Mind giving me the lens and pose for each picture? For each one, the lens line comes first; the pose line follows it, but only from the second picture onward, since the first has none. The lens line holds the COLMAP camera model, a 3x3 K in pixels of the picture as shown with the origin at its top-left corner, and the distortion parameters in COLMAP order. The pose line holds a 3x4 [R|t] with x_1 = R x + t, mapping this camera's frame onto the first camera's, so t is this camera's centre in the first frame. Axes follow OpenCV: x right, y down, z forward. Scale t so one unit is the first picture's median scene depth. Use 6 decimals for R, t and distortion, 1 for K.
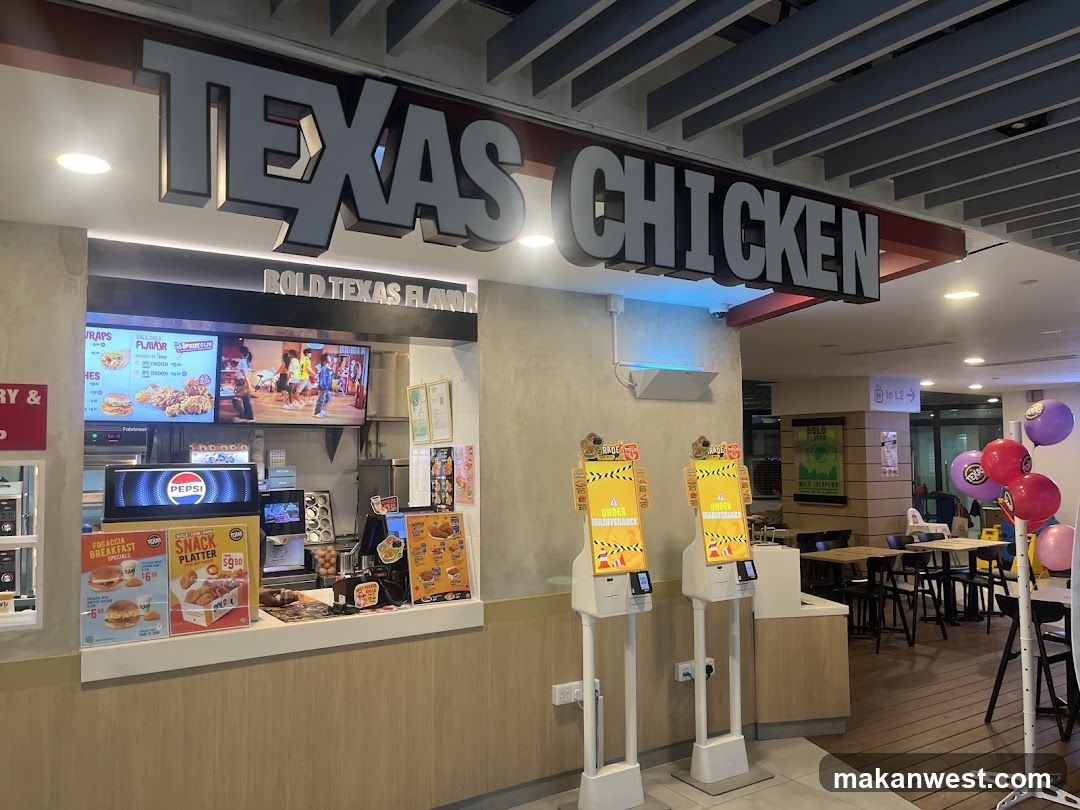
lens RADIAL K [[833.9, 0, 554.7], [0, 833.9, 408.5], [0, 0, 1]] dist [0.045605, -0.049157]
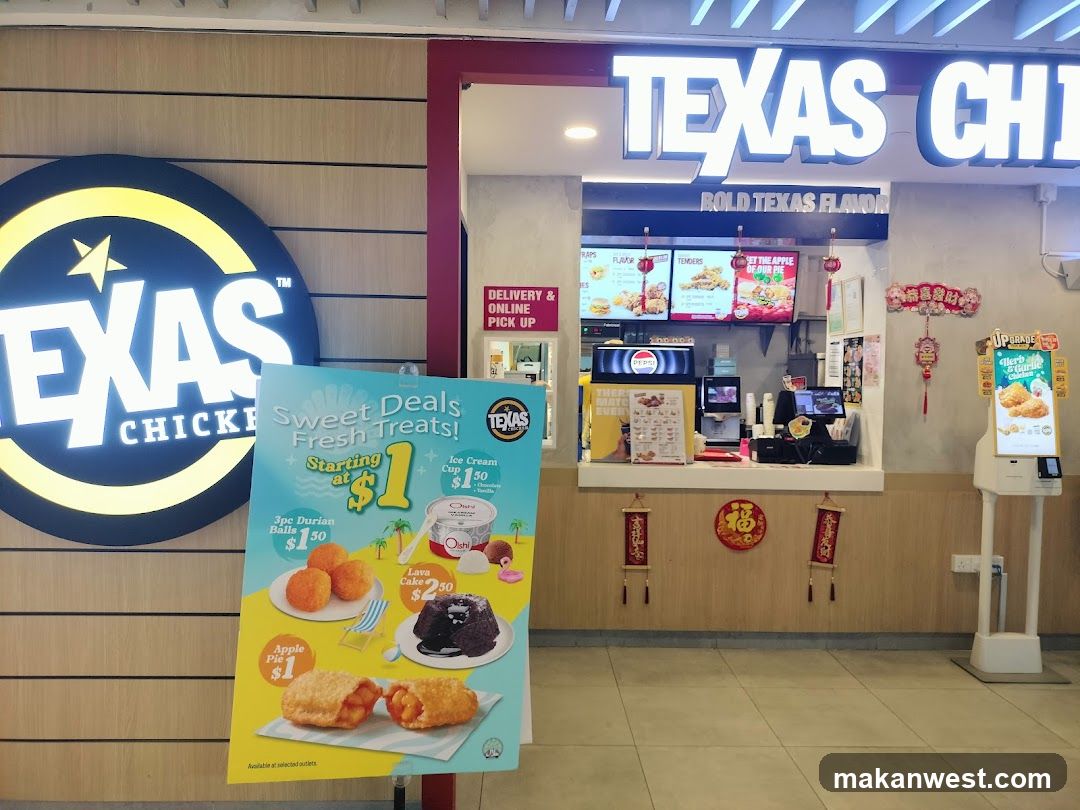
lens RADIAL K [[796.7, 0, 540.0], [0, 796.7, 405.0], [0, 0, 1]] dist [0.098683, -0.128360]
pose [[0.849097, 0.050934, -0.525775, 0.089011], [0.004827, 0.994551, 0.104142, 0.023255], [0.528214, -0.090964, 0.844225, -0.164899]]
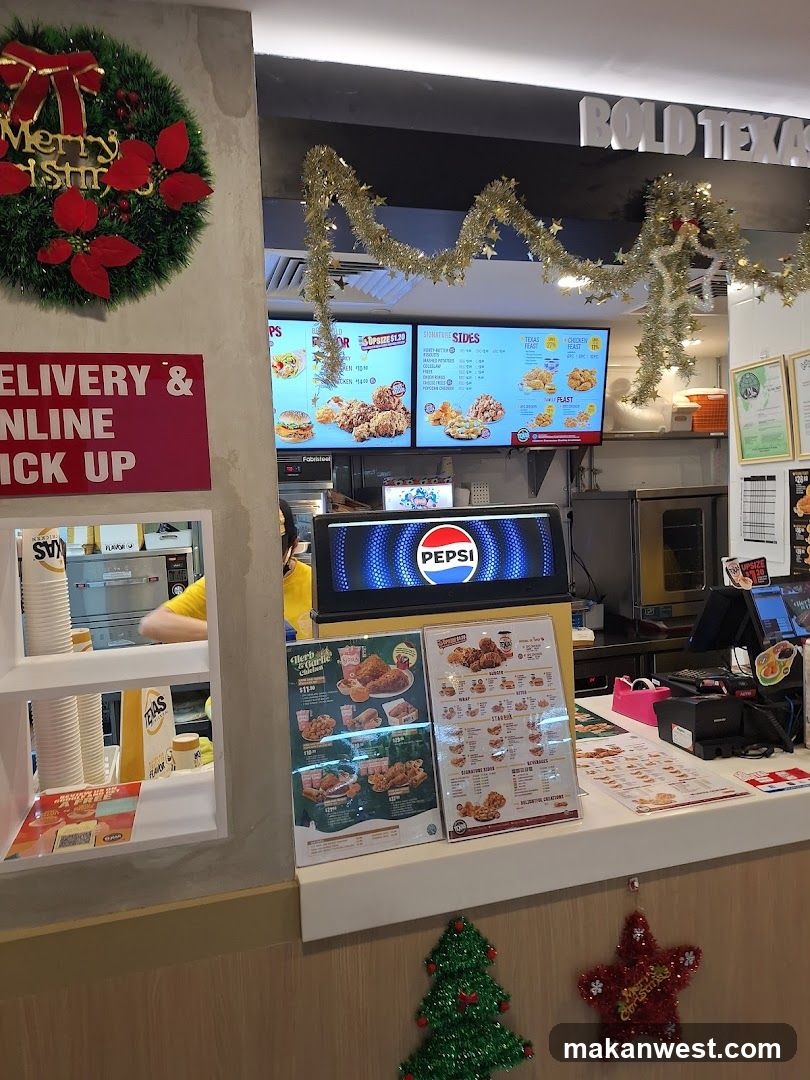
lens RADIAL K [[796.7, 0, 418.5], [0, 796.7, 542.3], [0, 0, 1]] dist [0.098683, -0.128360]
pose [[0.955248, -0.006360, -0.295737, -0.256666], [0.043912, 0.991740, 0.120511, 0.020995], [0.292528, -0.128104, 0.947637, 0.432014]]
